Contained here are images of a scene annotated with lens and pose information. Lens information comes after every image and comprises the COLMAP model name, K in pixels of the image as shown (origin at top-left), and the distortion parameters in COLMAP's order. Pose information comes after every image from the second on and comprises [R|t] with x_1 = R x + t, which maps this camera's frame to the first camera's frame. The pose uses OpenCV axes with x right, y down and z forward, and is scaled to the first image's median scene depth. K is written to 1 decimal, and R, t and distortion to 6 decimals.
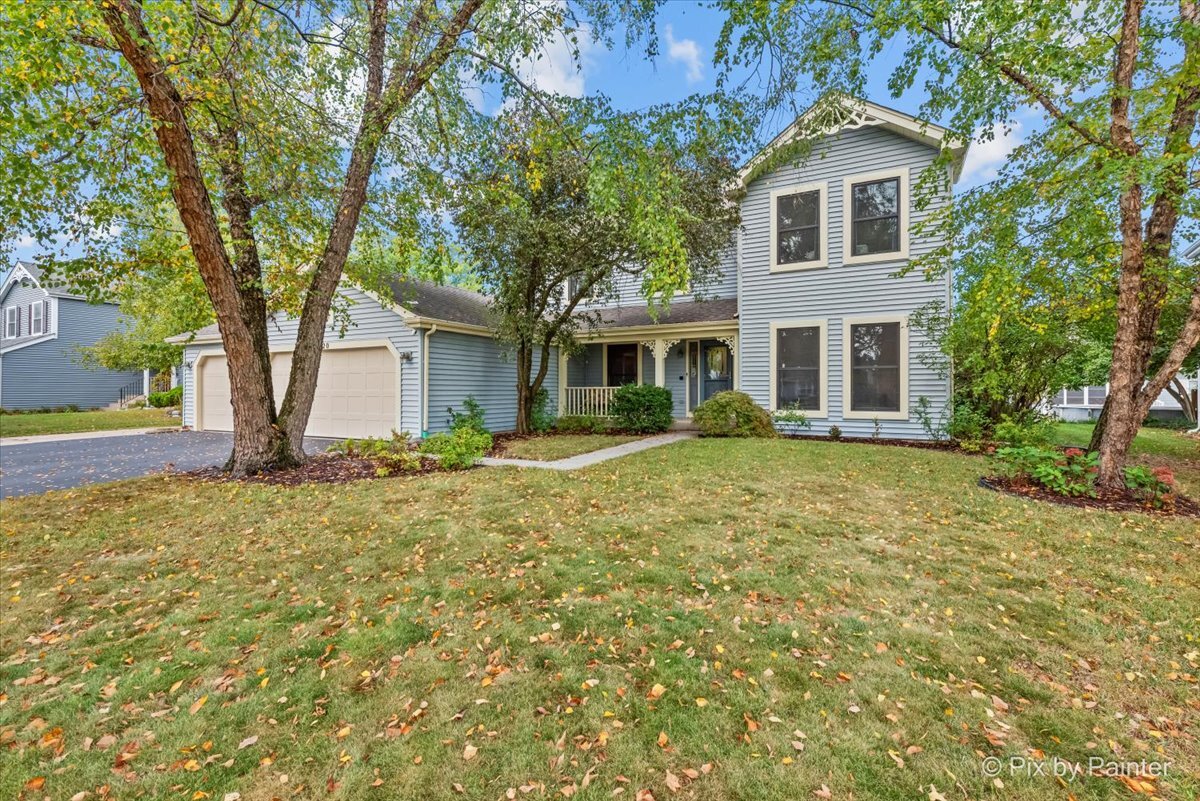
lens RADIAL K [[476.8, 0, 602.6], [0, 476.8, 428.5], [0, 0, 1]] dist [0.013844, -0.000125]
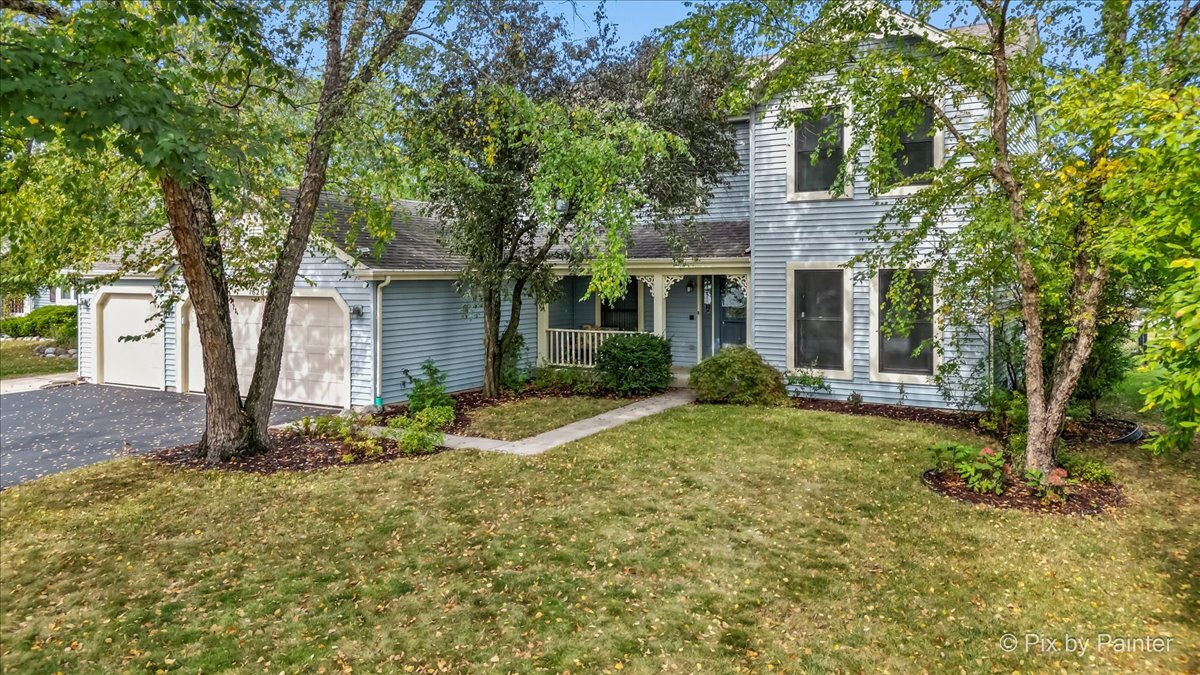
lens RADIAL K [[831.8, 0, 602.8], [0, 831.8, 334.6], [0, 0, 1]] dist [0.085033, -0.083754]
pose [[0.998385, -0.000989, -0.056799, 0.286416], [0.002117, 0.999802, 0.019798, -0.312788], [0.056769, -0.019886, 0.998189, -1.147280]]
